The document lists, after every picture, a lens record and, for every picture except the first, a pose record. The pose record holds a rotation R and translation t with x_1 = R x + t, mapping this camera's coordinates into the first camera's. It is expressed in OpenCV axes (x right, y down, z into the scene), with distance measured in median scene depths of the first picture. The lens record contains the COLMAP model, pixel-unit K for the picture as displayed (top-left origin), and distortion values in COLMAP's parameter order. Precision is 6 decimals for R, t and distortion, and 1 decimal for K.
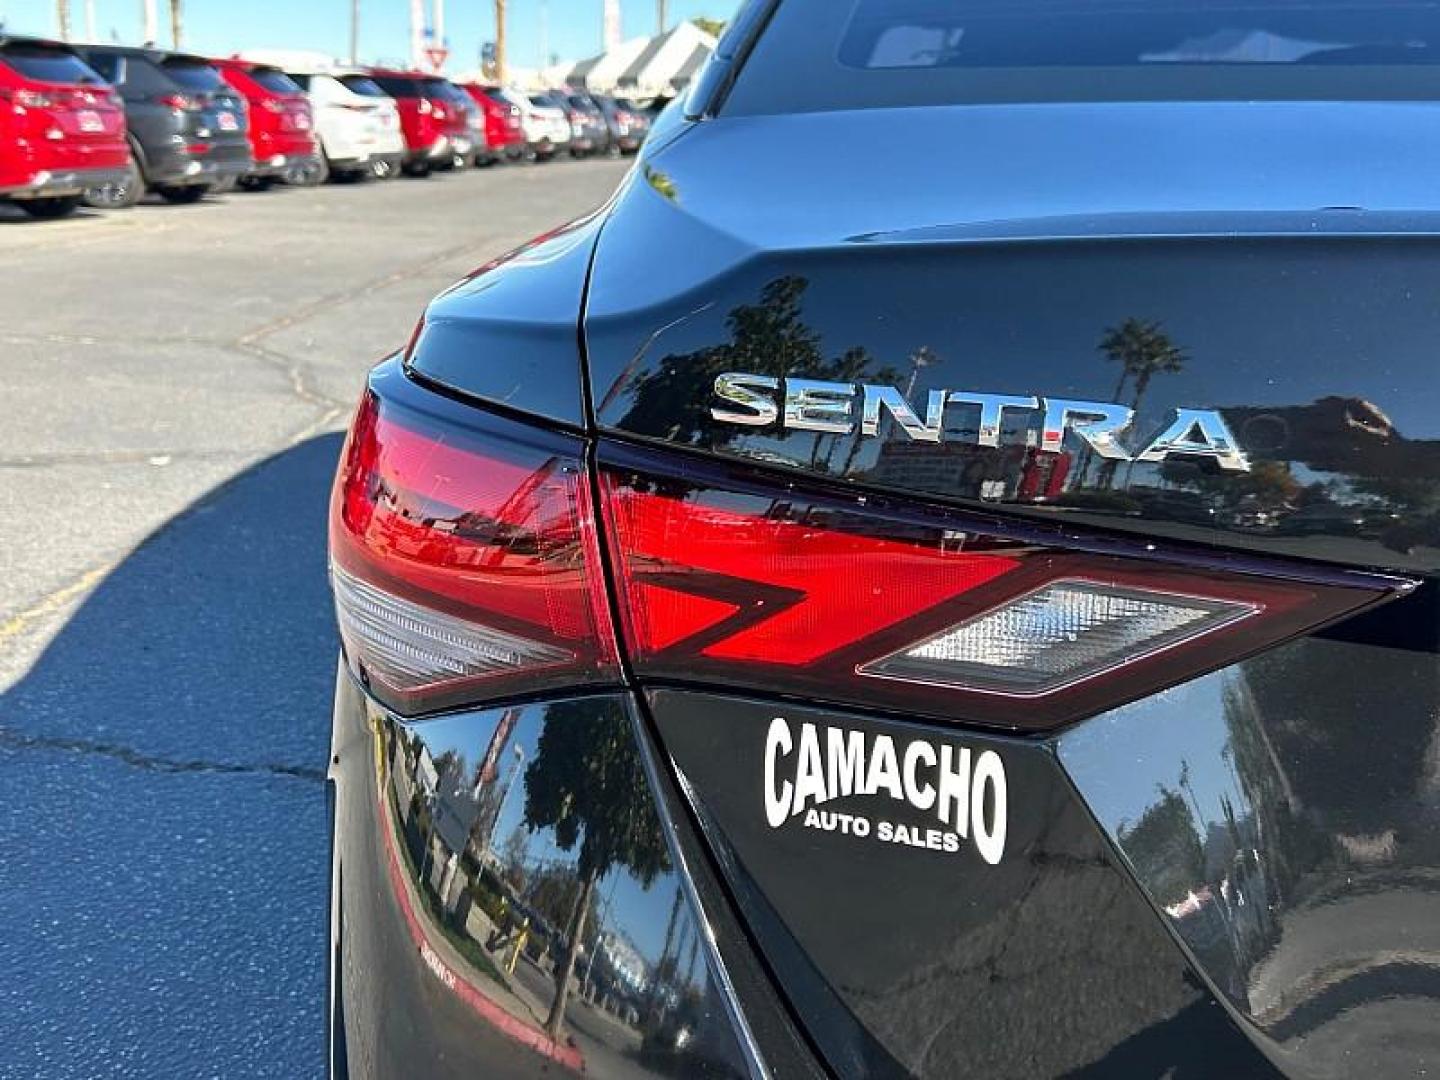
lens RADIAL K [[1447.9, 0, 697.1], [0, 1447.9, 478.5], [0, 0, 1]] dist [0.020145, 0.009719]
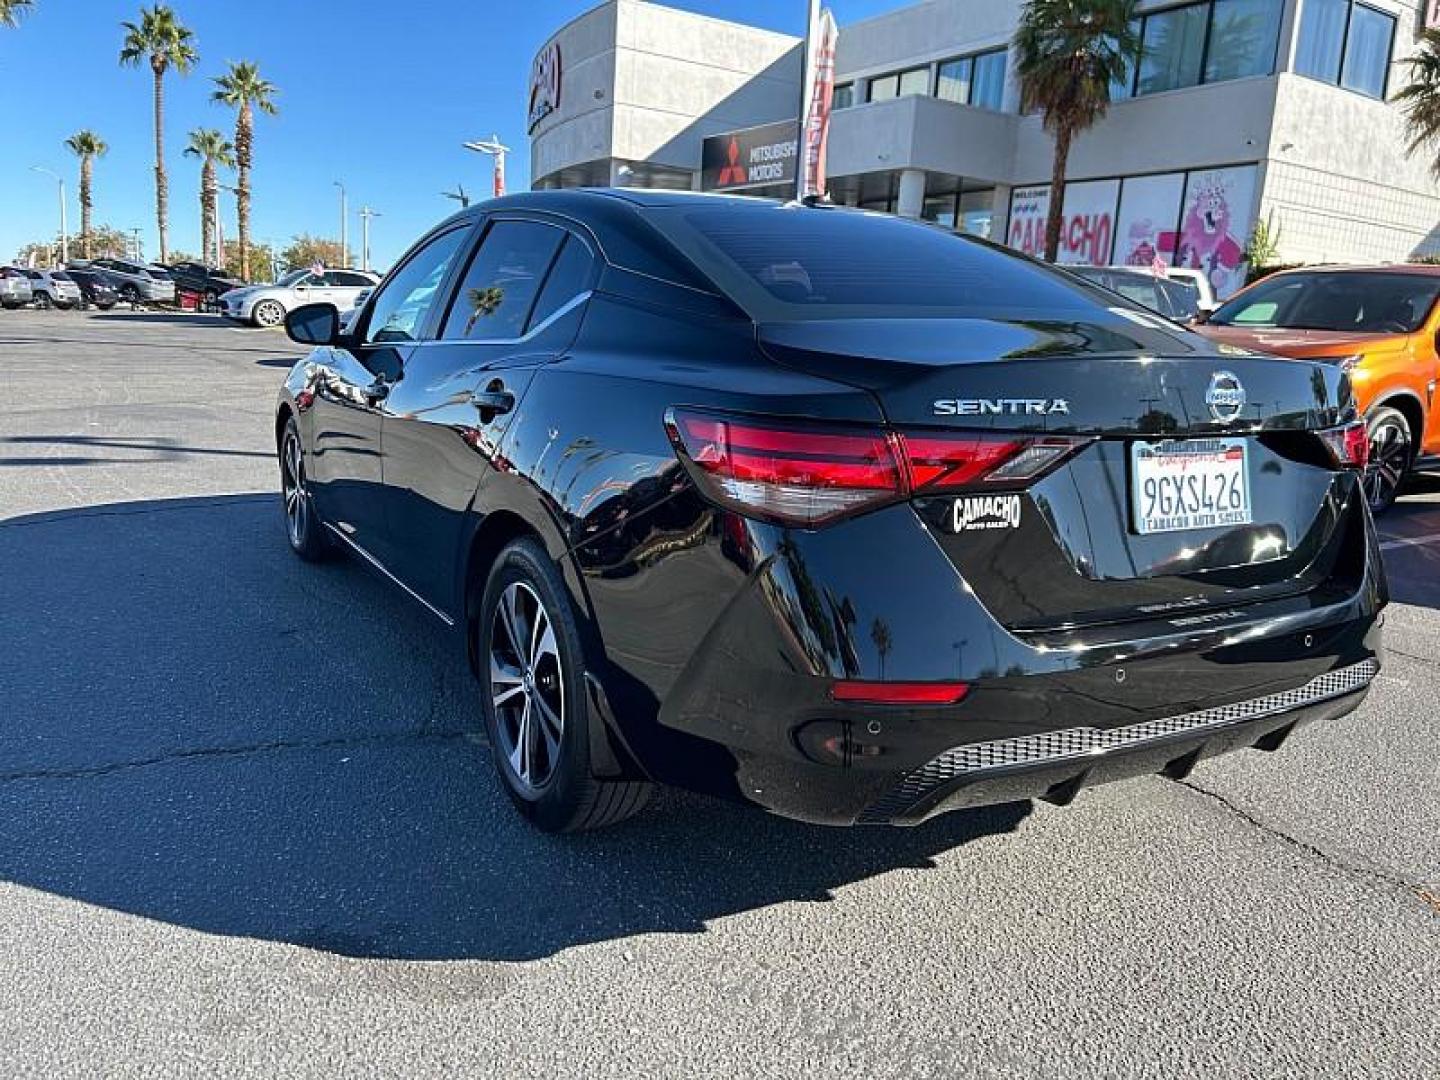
lens RADIAL K [[1105.6, 0, 720.0], [0, 1105.6, 540.0], [0, 0, 1]] dist [0.060973, -0.067920]
pose [[0.783181, -0.119447, 0.610213, -0.107087], [0.130018, 0.991140, 0.027140, 0.006149], [-0.608048, 0.058083, 0.791773, -0.039653]]
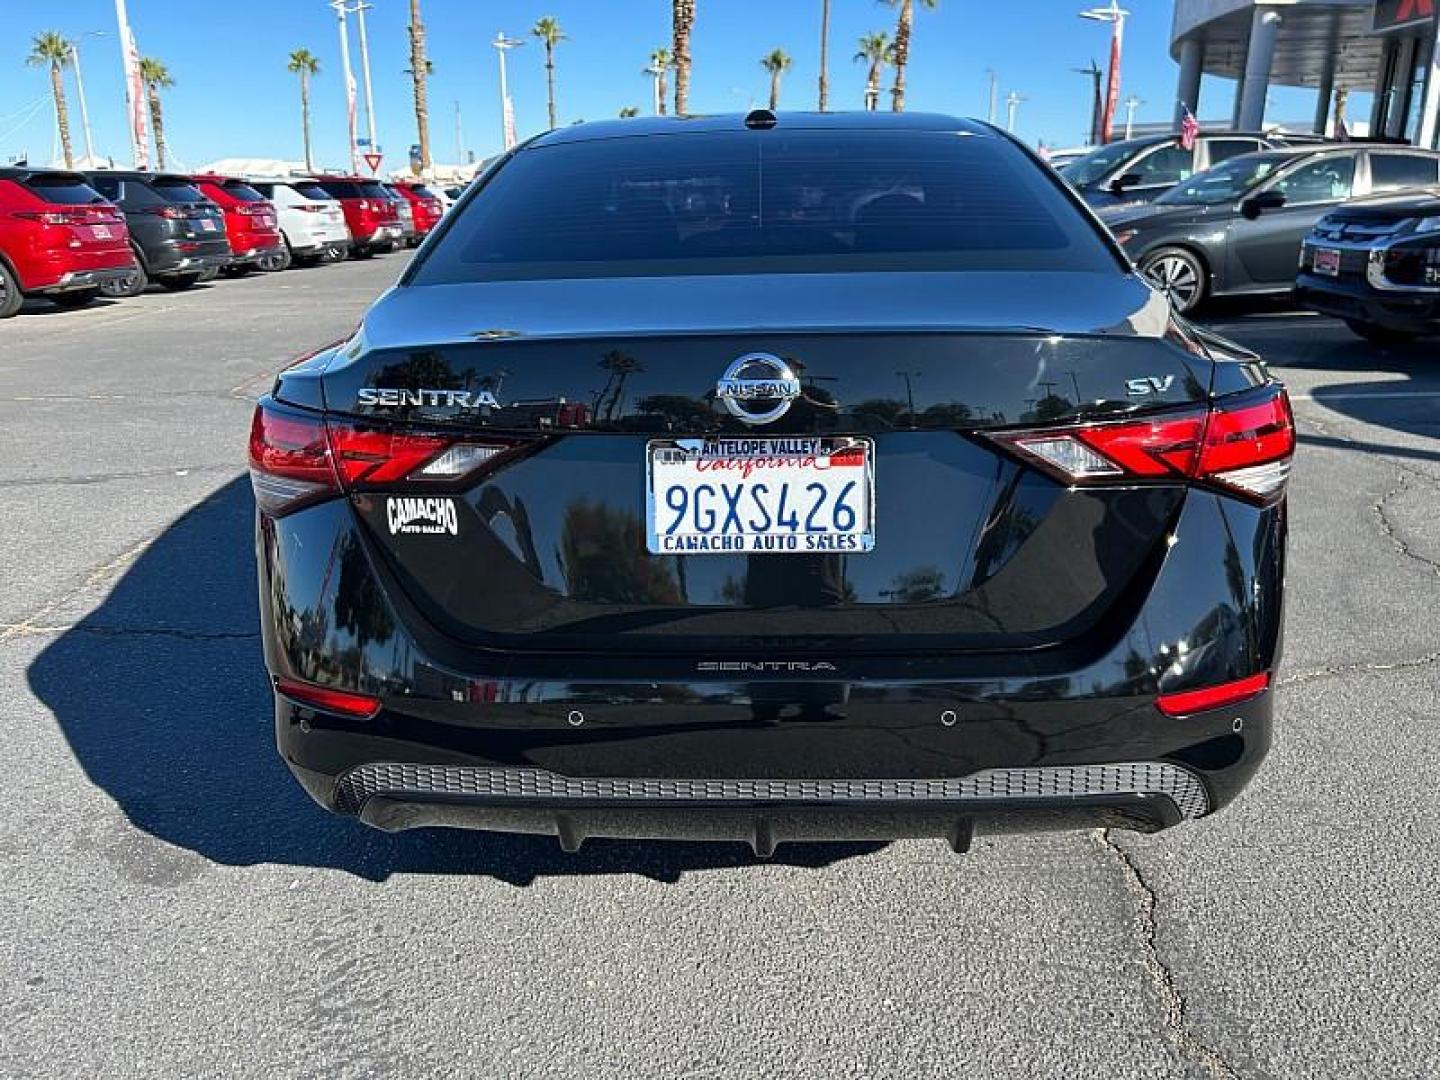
lens RADIAL K [[1105.6, 0, 720.0], [0, 1105.6, 540.0], [0, 0, 1]] dist [0.060973, -0.067920]
pose [[0.993087, -0.076971, 0.088624, 0.029011], [0.071399, 0.995366, 0.064418, 0.008022], [-0.093171, -0.057645, 0.993980, -0.078185]]
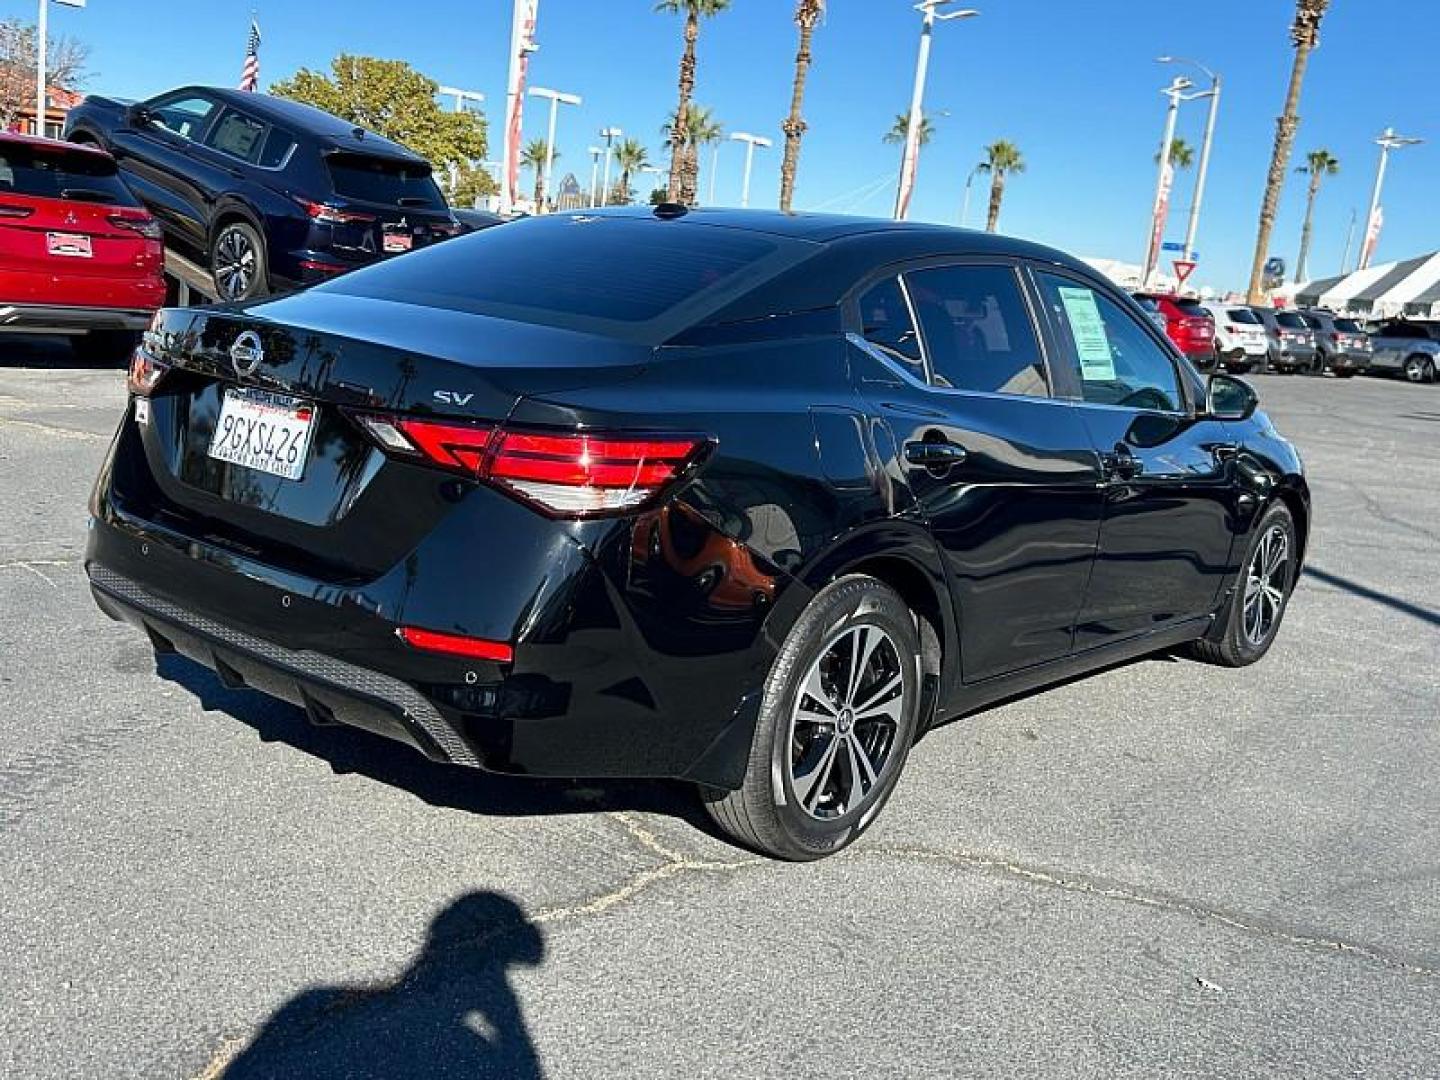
lens RADIAL K [[1456.5, 0, 720.0], [0, 1456.5, 540.0], [0, 0, 1]] dist [0.019703, 0.003740]
pose [[0.847011, 0.150373, -0.509862, 0.234245], [-0.197188, 0.979603, -0.038667, 0.023494], [0.493648, 0.133290, 0.859387, -0.121572]]
